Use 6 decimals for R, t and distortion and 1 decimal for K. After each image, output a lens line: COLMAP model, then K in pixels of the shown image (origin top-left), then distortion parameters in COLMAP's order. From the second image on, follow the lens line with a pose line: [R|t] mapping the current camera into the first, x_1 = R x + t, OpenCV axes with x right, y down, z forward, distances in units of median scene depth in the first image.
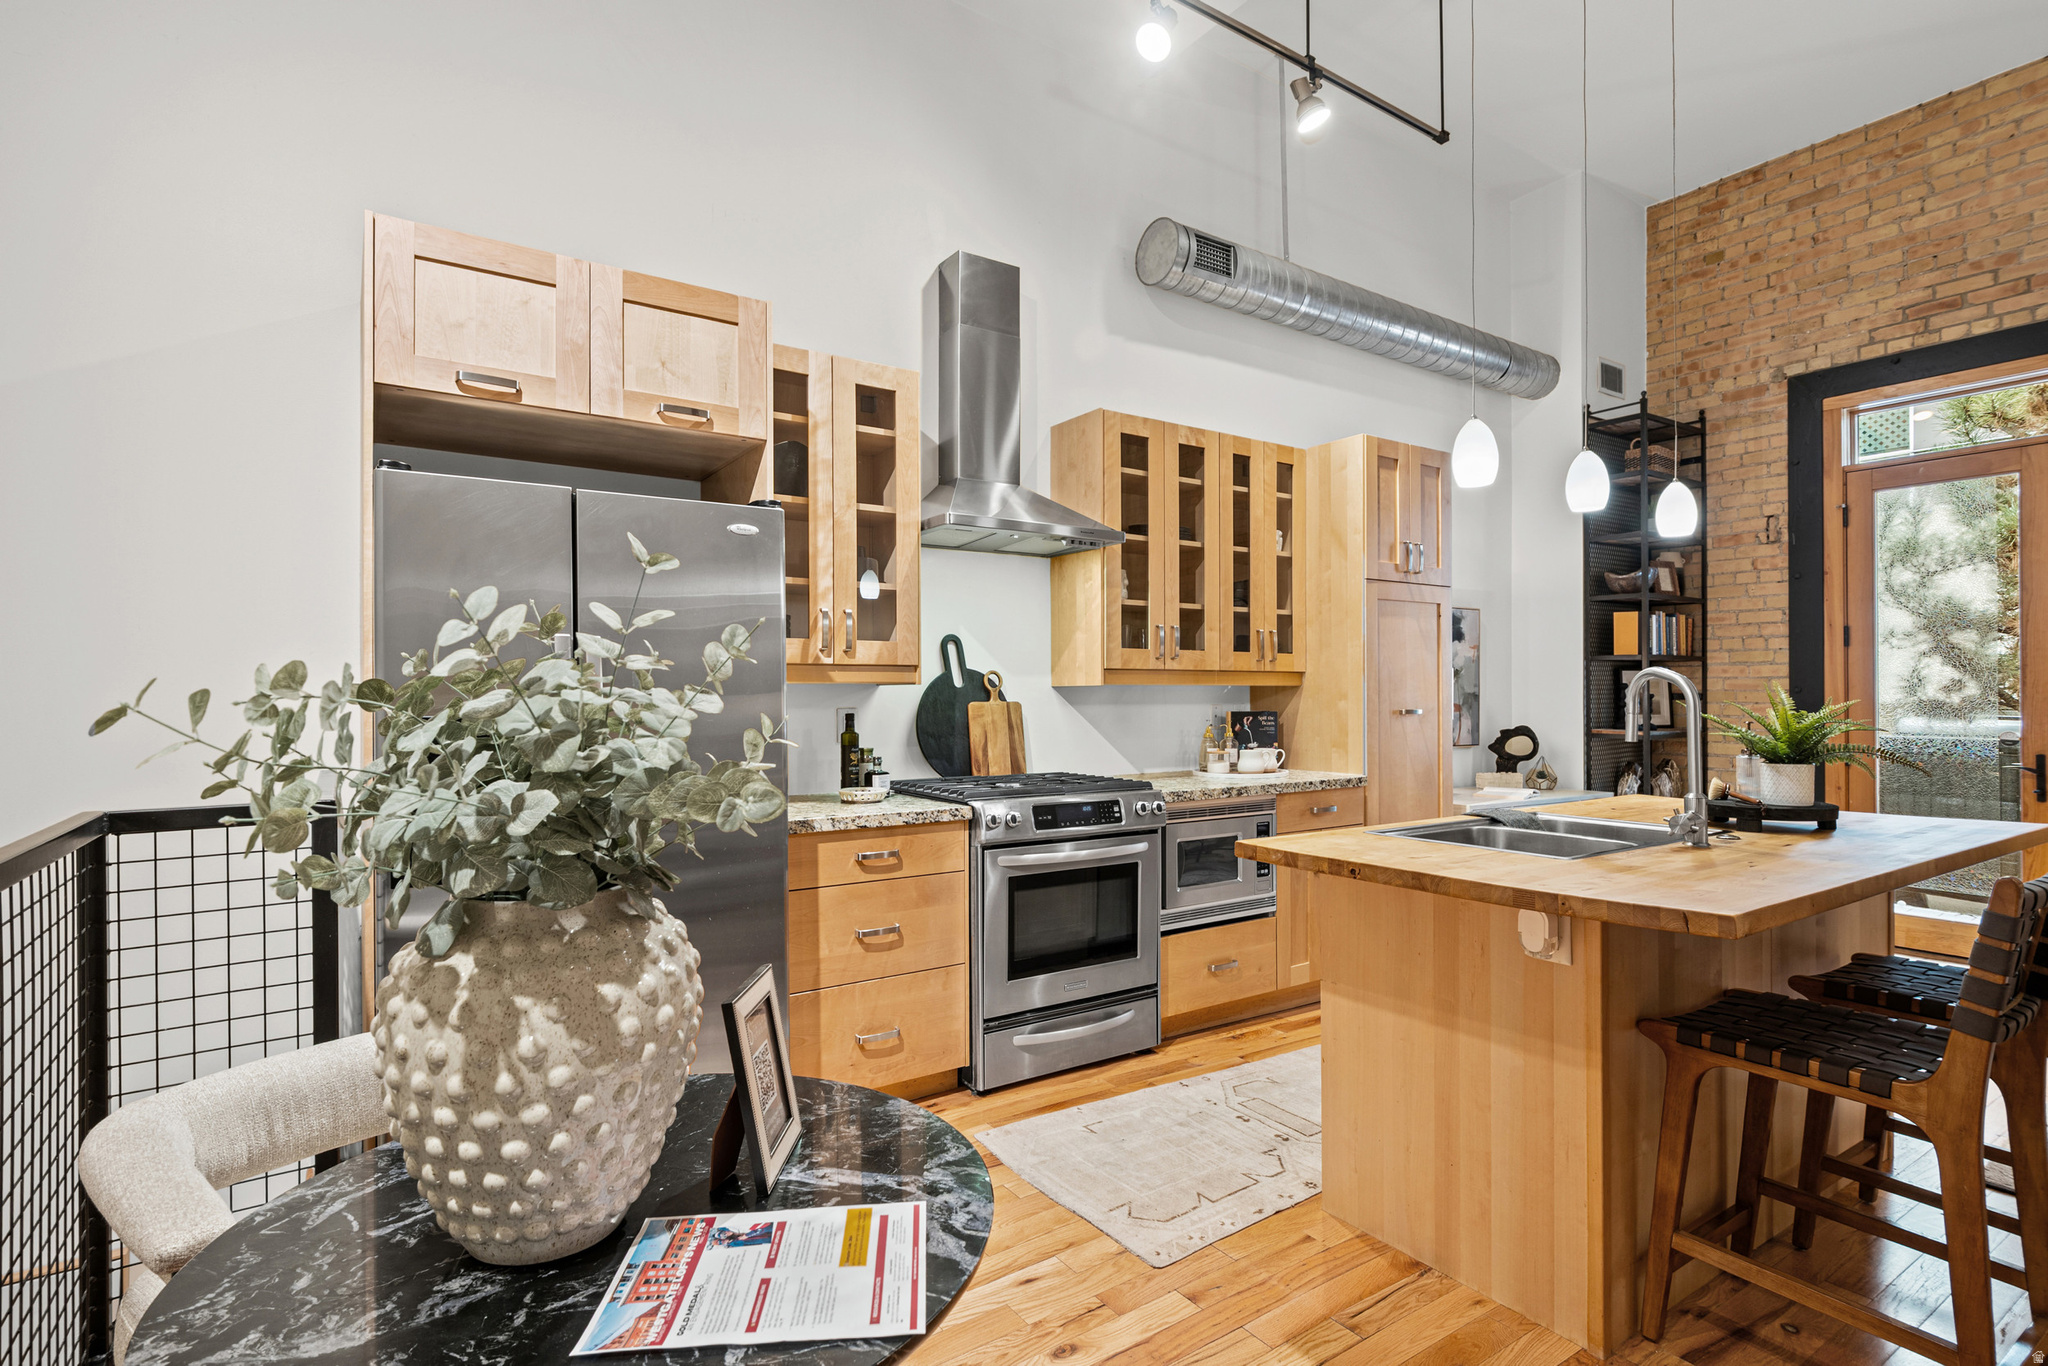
lens RADIAL K [[998.6, 0, 1017.8], [0, 998.6, 693.9], [0, 0, 1]] dist [0.011925, -0.008607]
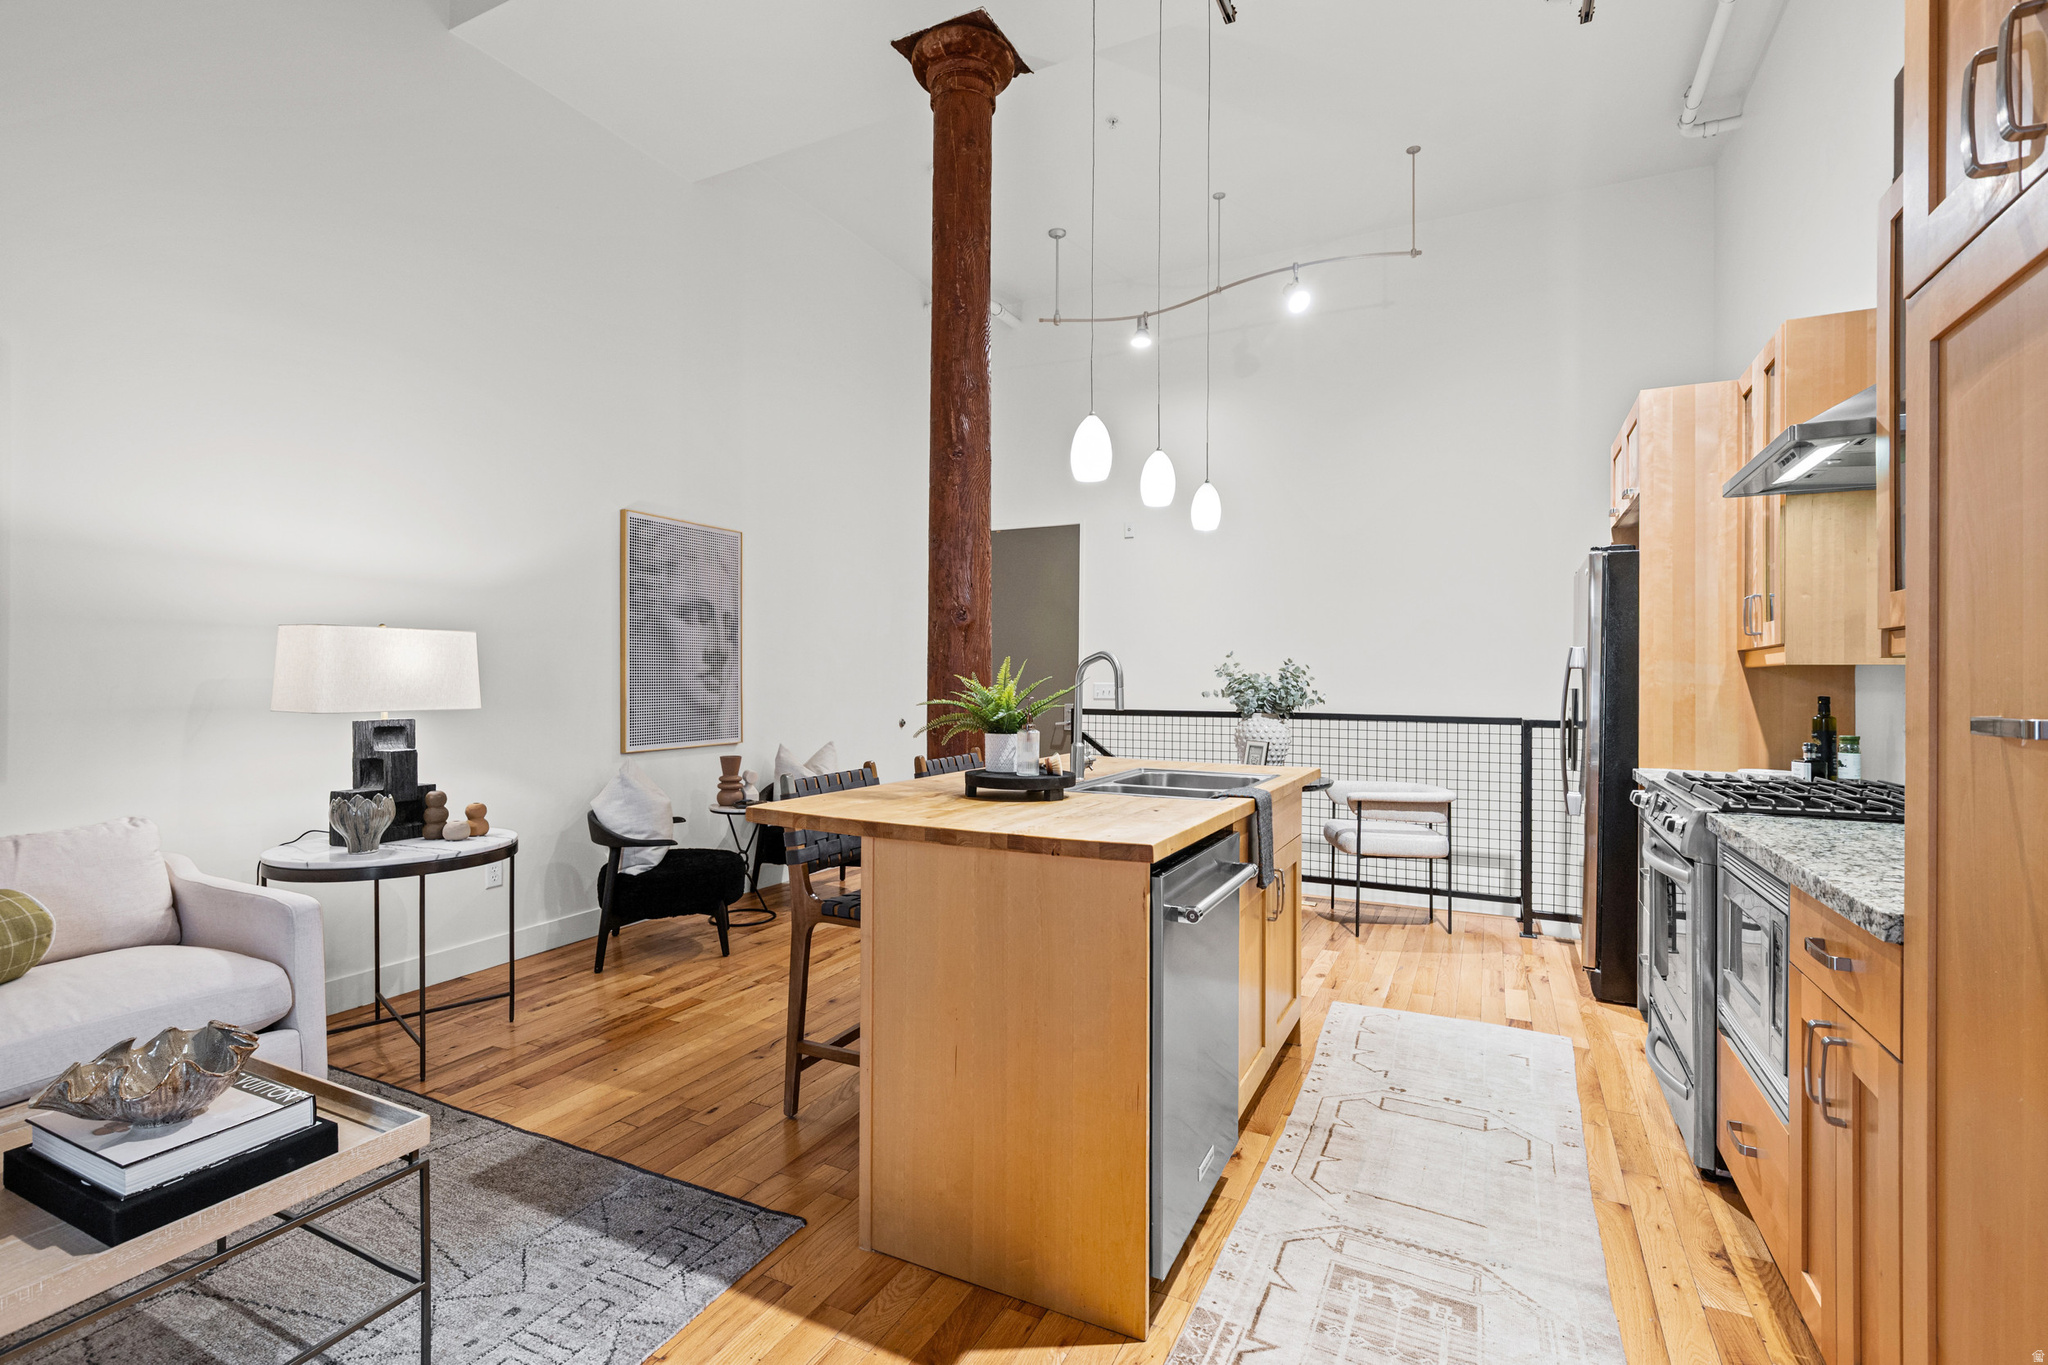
lens RADIAL K [[925.1, 0, 1021.4], [0, 925.1, 679.1], [0, 0, 1]] dist [-0.000464, -0.000833]
pose [[-0.871840, -0.005137, -0.489763, 0.677696], [-0.003764, 0.999986, -0.003789, 0.007523], [0.489776, -0.001460, -0.871847, 1.027953]]
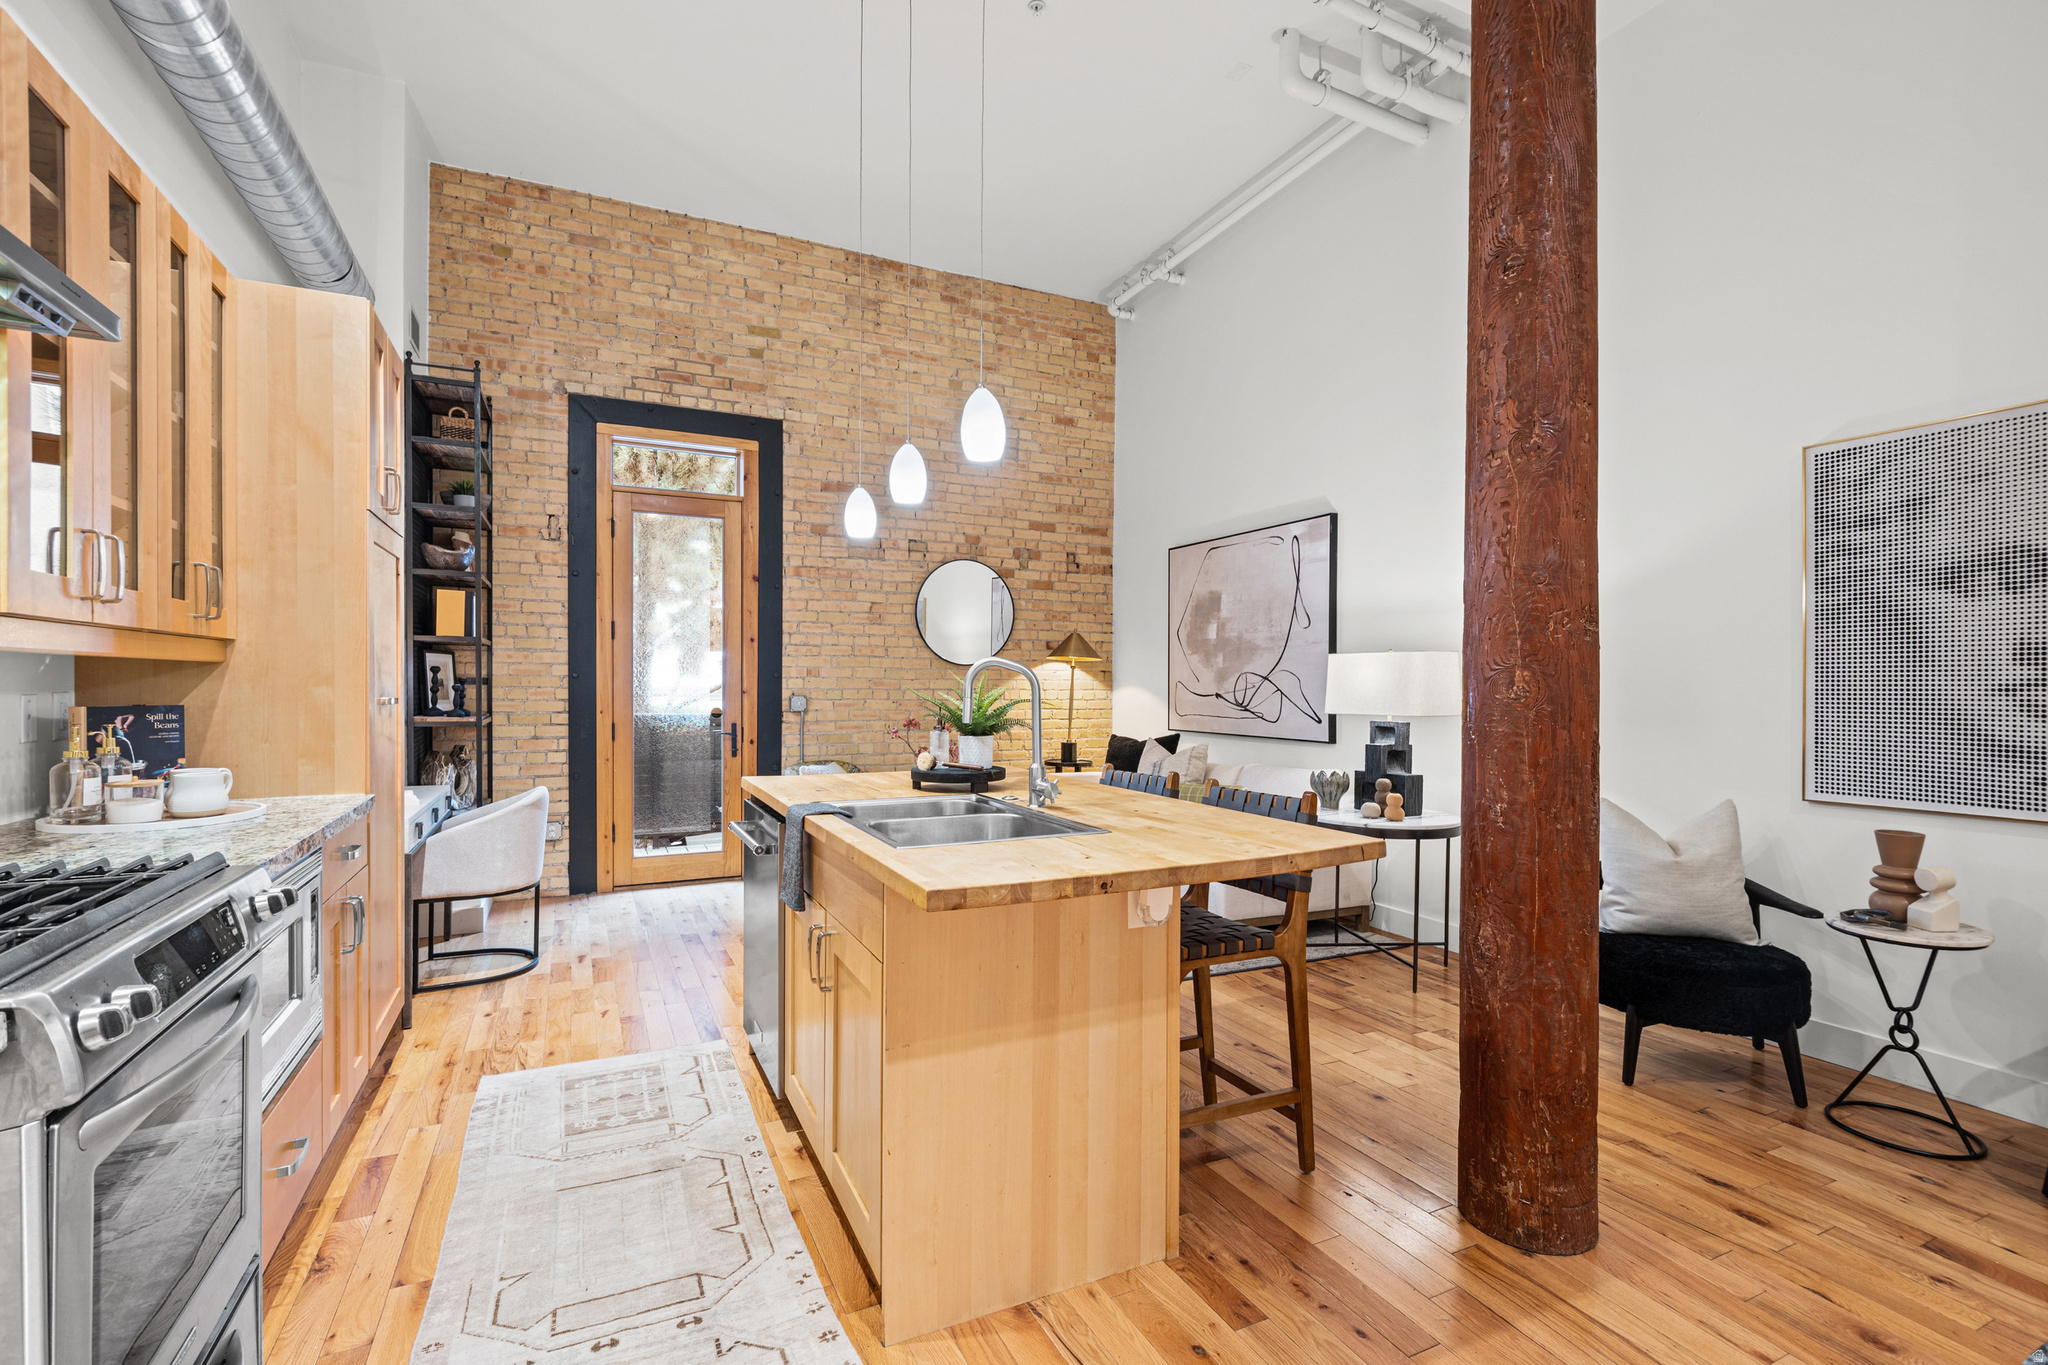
lens RADIAL K [[924.5, 0, 1019.7], [0, 924.5, 689.4], [0, 0, 1]] dist [0.002311, -0.000800]
pose [[0.142487, -0.005699, 0.989780, -0.205020], [-0.006748, 0.999955, 0.006729, 0.001462], [-0.989774, -0.007637, 0.142442, 0.425244]]
